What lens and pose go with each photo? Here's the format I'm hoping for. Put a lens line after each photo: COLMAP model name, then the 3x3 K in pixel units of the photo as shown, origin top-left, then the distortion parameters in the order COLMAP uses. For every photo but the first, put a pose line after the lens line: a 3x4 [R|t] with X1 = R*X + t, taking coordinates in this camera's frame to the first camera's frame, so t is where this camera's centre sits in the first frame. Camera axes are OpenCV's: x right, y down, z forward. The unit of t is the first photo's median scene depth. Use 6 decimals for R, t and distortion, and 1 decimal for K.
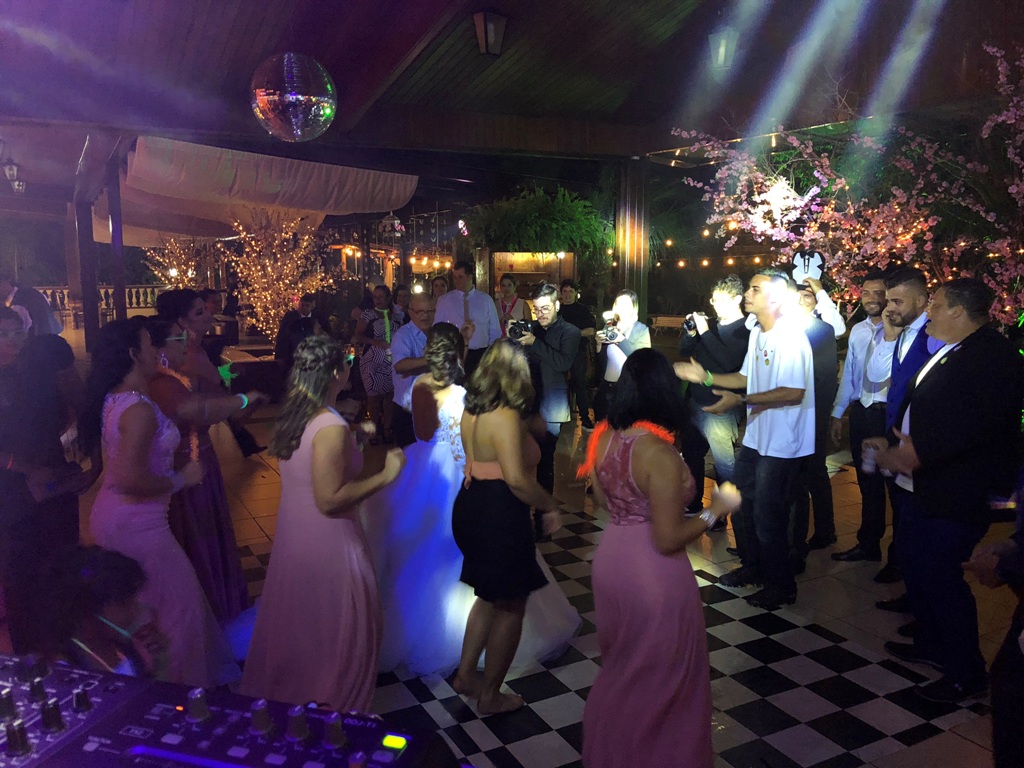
lens RADIAL K [[850.8, 0, 513.1], [0, 850.8, 378.3], [0, 0, 1]] dist [0.032882, -0.021328]
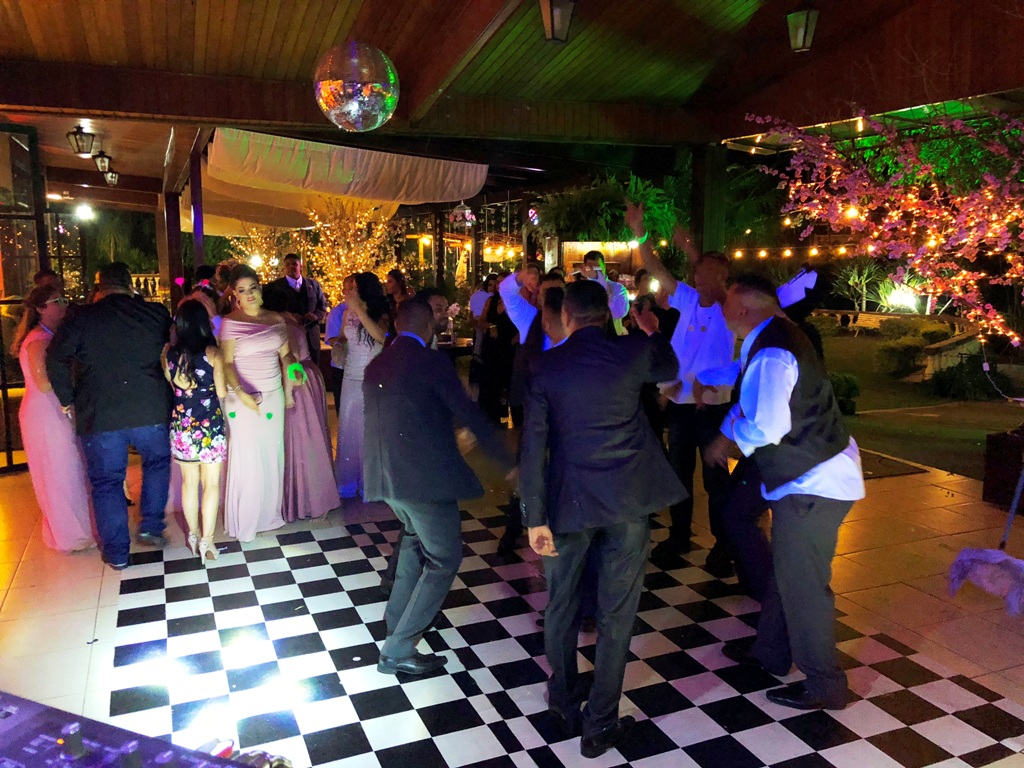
lens RADIAL K [[850.8, 0, 512.6], [0, 850.8, 382.3], [0, 0, 1]] dist [0.032882, -0.021328]
pose [[0.995782, 0.016395, -0.090277, 0.010972], [-0.014868, 0.999735, 0.017564, -0.001772], [0.090541, -0.016147, 0.995762, 0.007418]]
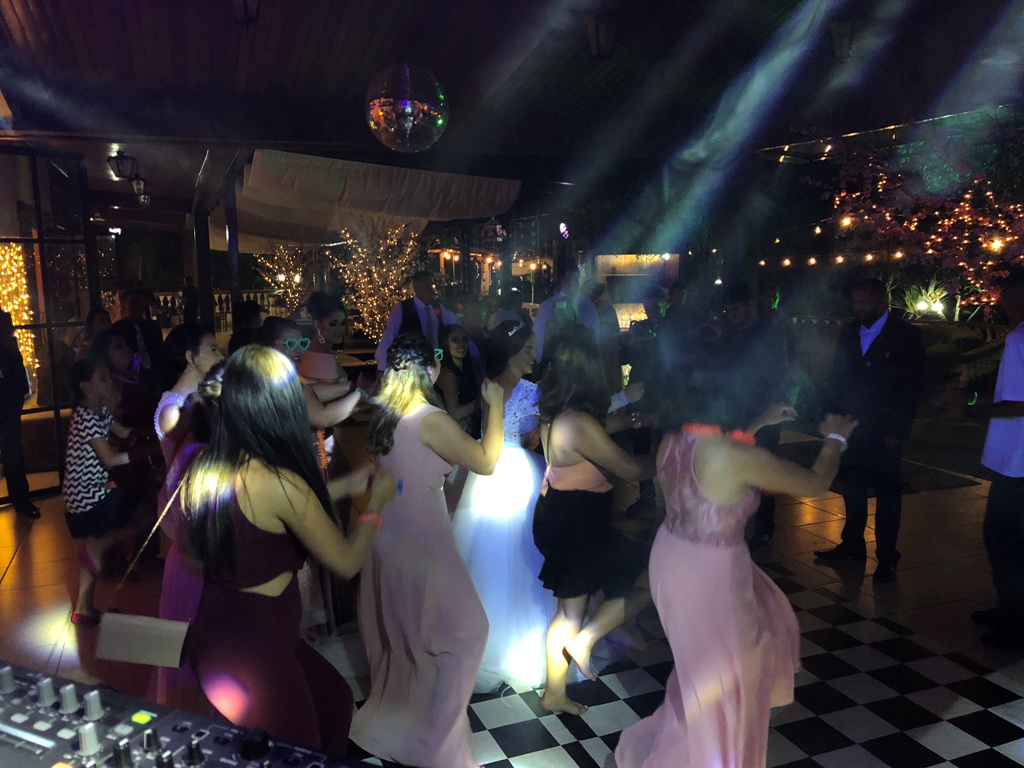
lens RADIAL K [[850.8, 0, 502.9], [0, 850.8, 384.8], [0, 0, 1]] dist [0.032882, -0.021328]
pose [[0.992581, 0.003098, -0.121543, -0.010798], [-0.002275, 0.999974, 0.006909, -0.004833], [0.121561, -0.006581, 0.992562, 0.005088]]
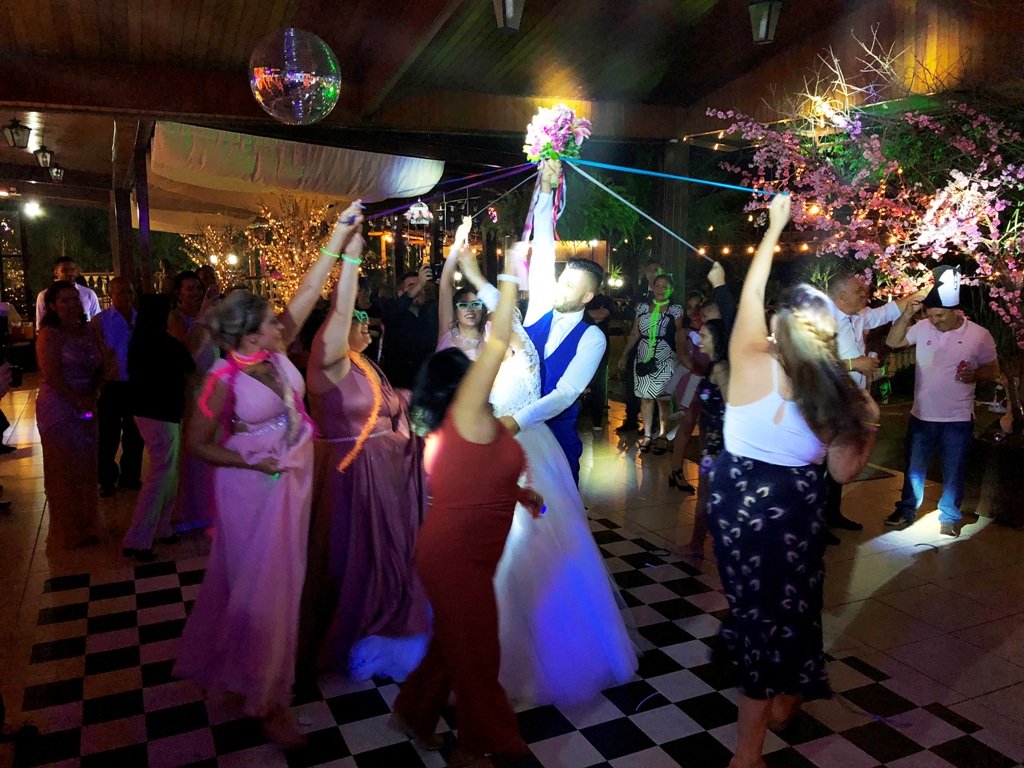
lens RADIAL K [[850.8, 0, 507.2], [0, 850.8, 377.1], [0, 0, 1]] dist [0.032882, -0.021328]
pose [[0.998302, 0.009918, -0.057402, 0.017260], [-0.009062, 0.999844, 0.015151, -0.008701], [0.057543, -0.014605, 0.998236, 0.038217]]
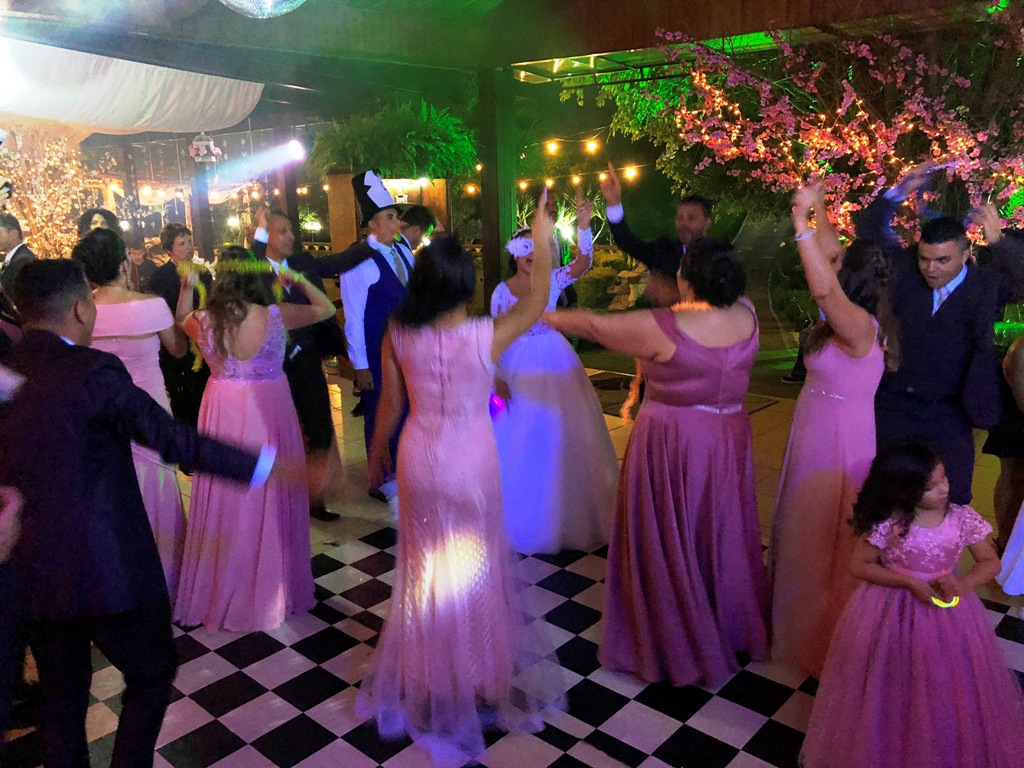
lens RADIAL K [[850.8, 0, 505.4], [0, 850.8, 379.2], [0, 0, 1]] dist [0.032882, -0.021328]
pose [[0.944049, -0.088887, 0.317600, -0.176148], [0.062091, 0.993678, 0.093537, -0.023871], [-0.323906, -0.068583, 0.943600, 0.153675]]
